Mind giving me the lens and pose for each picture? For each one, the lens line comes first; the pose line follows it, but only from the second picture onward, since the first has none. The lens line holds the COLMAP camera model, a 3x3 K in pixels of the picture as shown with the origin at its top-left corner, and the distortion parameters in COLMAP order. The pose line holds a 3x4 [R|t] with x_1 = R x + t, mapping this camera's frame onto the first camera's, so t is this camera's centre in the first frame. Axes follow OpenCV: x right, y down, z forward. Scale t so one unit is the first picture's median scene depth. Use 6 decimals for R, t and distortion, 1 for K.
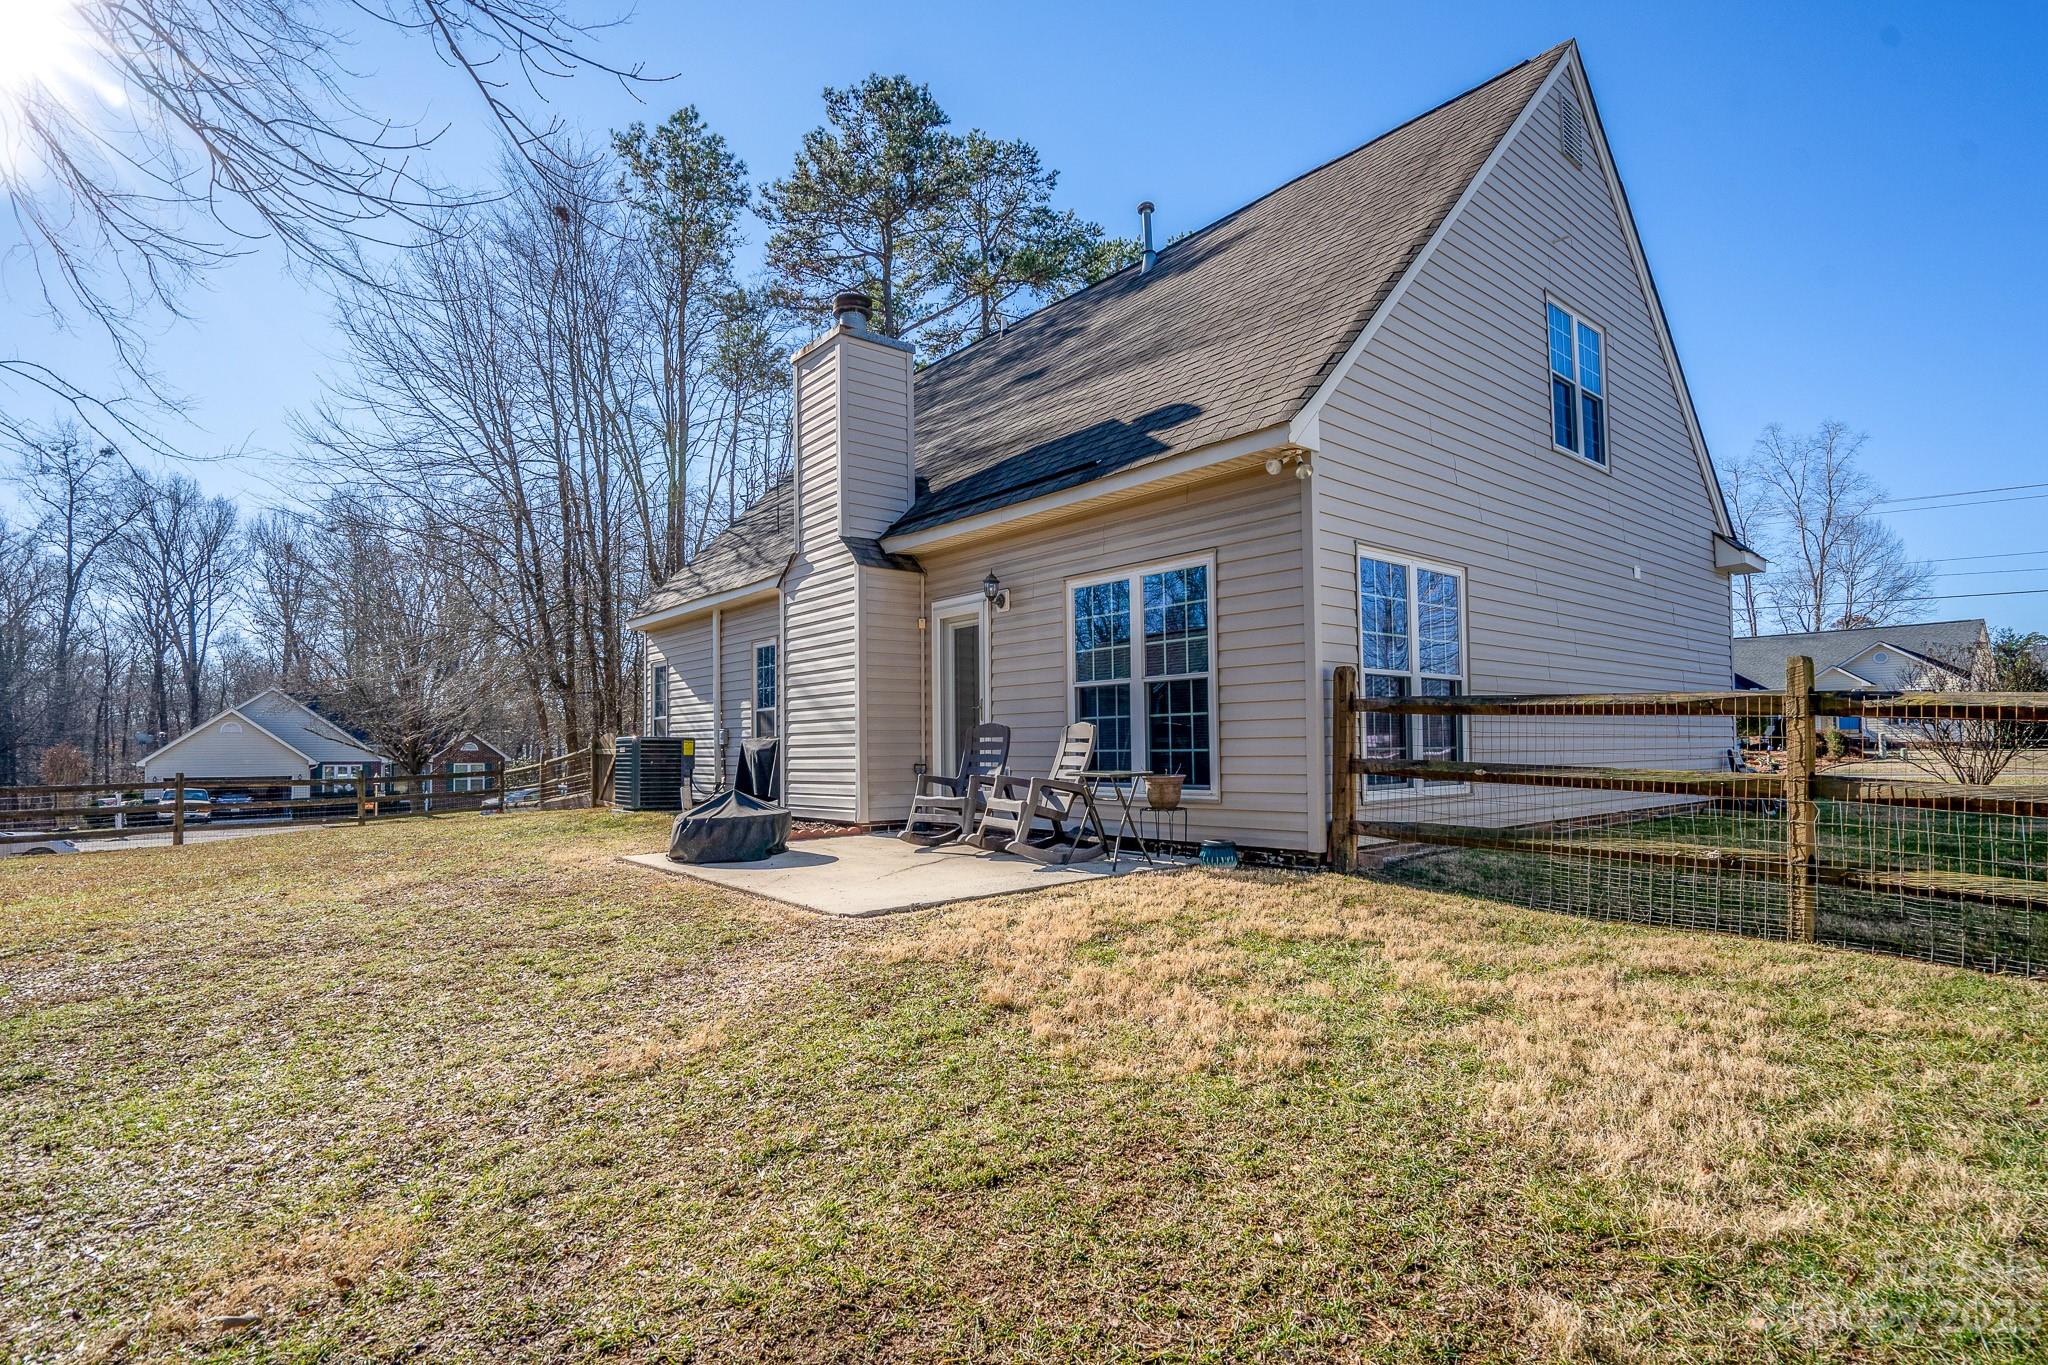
lens RADIAL K [[1000.7, 0, 1020.4], [0, 1000.7, 693.1], [0, 0, 1]] dist [-0.030890, 0.004008]
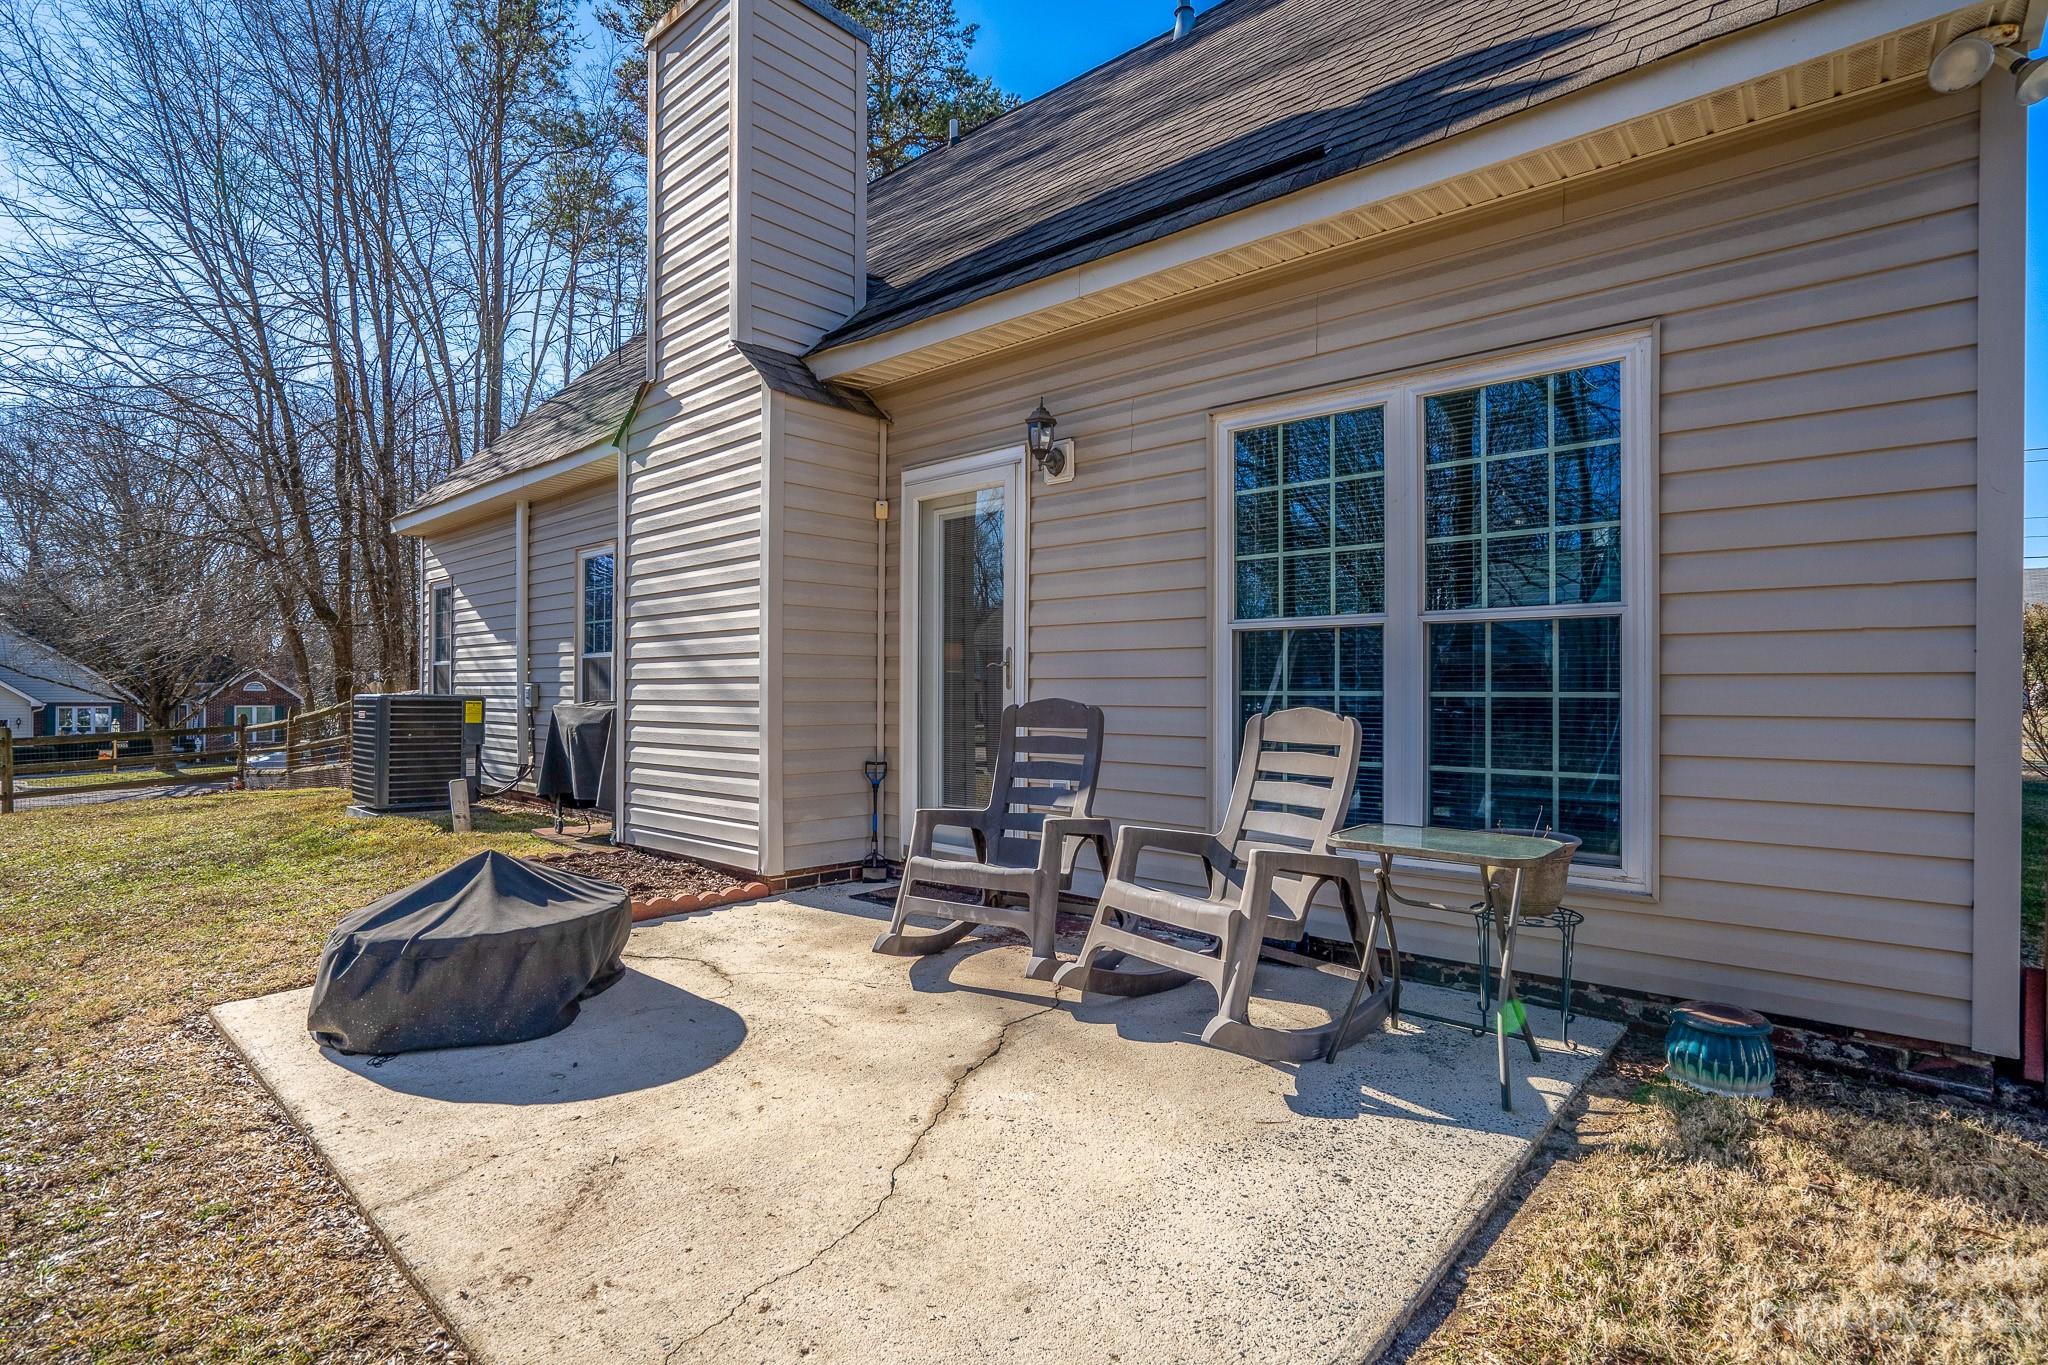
lens RADIAL K [[1000.7, 0, 1029.4], [0, 1000.7, 686.6], [0, 0, 1]] dist [-0.030890, 0.004008]
pose [[0.989098, 0.019448, 0.145968, -0.097608], [-0.025856, 0.998777, 0.042133, 0.003203], [-0.144970, -0.045448, 0.988392, 0.437442]]
